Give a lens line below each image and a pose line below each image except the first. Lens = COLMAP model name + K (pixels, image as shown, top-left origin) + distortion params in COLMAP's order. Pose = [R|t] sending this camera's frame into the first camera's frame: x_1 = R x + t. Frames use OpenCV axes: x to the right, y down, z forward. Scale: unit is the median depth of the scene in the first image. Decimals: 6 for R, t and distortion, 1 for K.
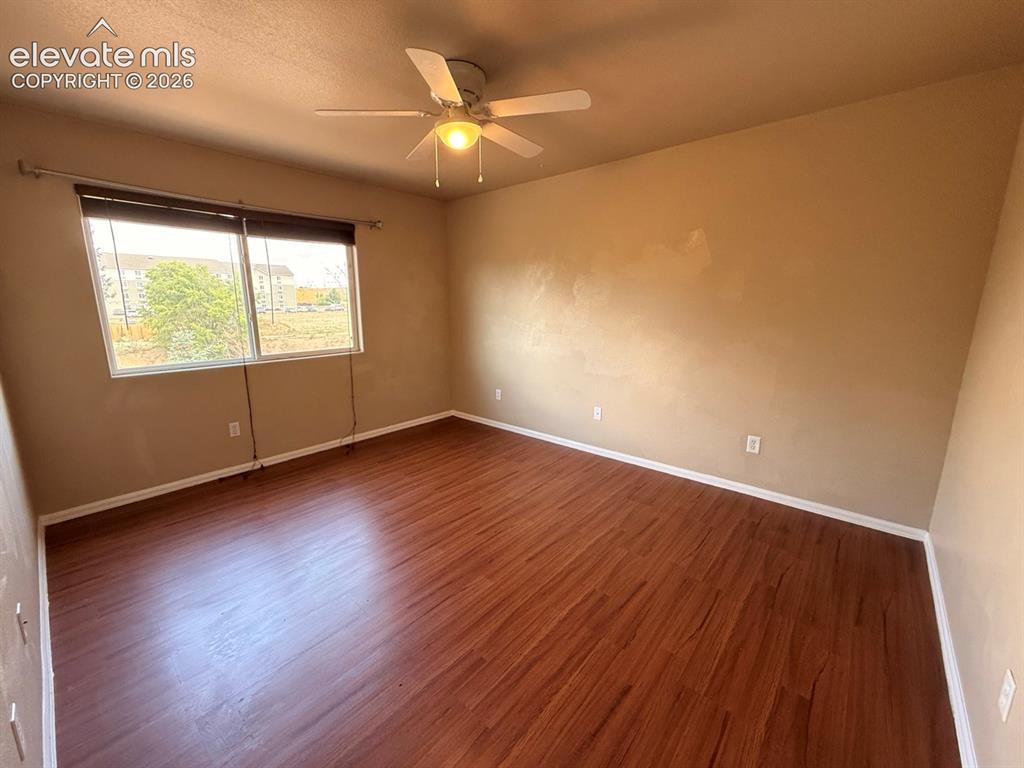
lens RADIAL K [[409.1, 0, 508.1], [0, 409.1, 383.7], [0, 0, 1]] dist [0.002138, 0.000081]
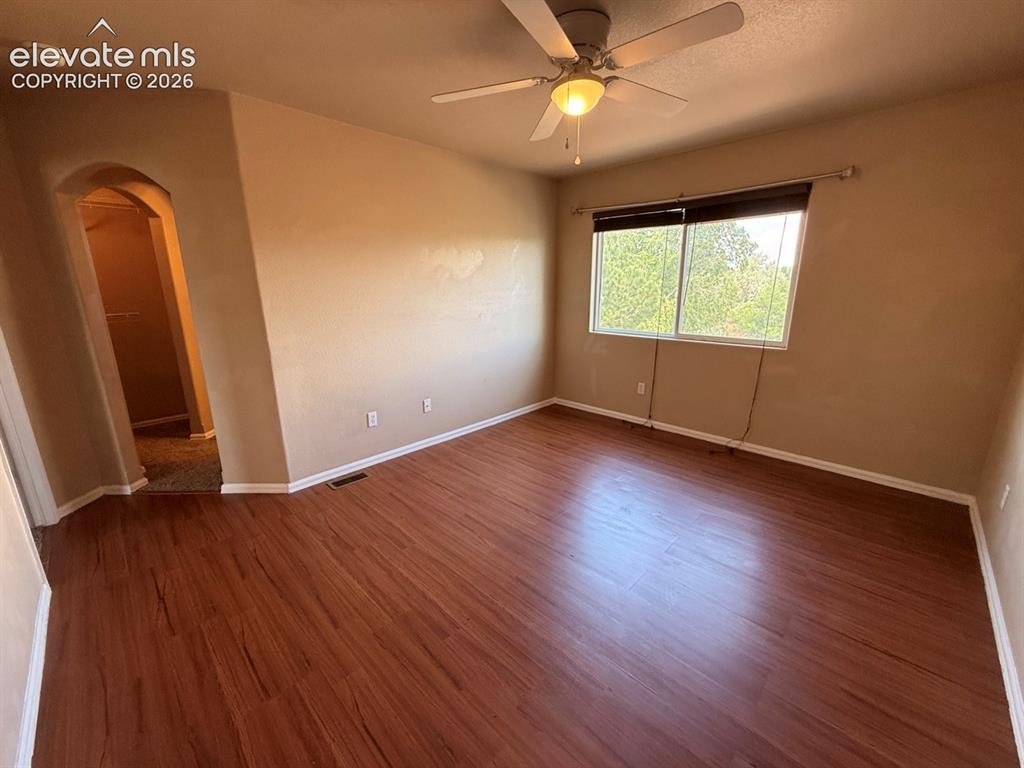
lens RADIAL K [[409.1, 0, 508.1], [0, 409.1, 384.7], [0, 0, 1]] dist [0.002138, 0.000081]
pose [[-0.053870, 0.242092, -0.968757, 0.626096], [-0.193177, 0.949311, 0.247974, -0.146087], [0.979684, 0.200500, -0.004373, 0.687214]]
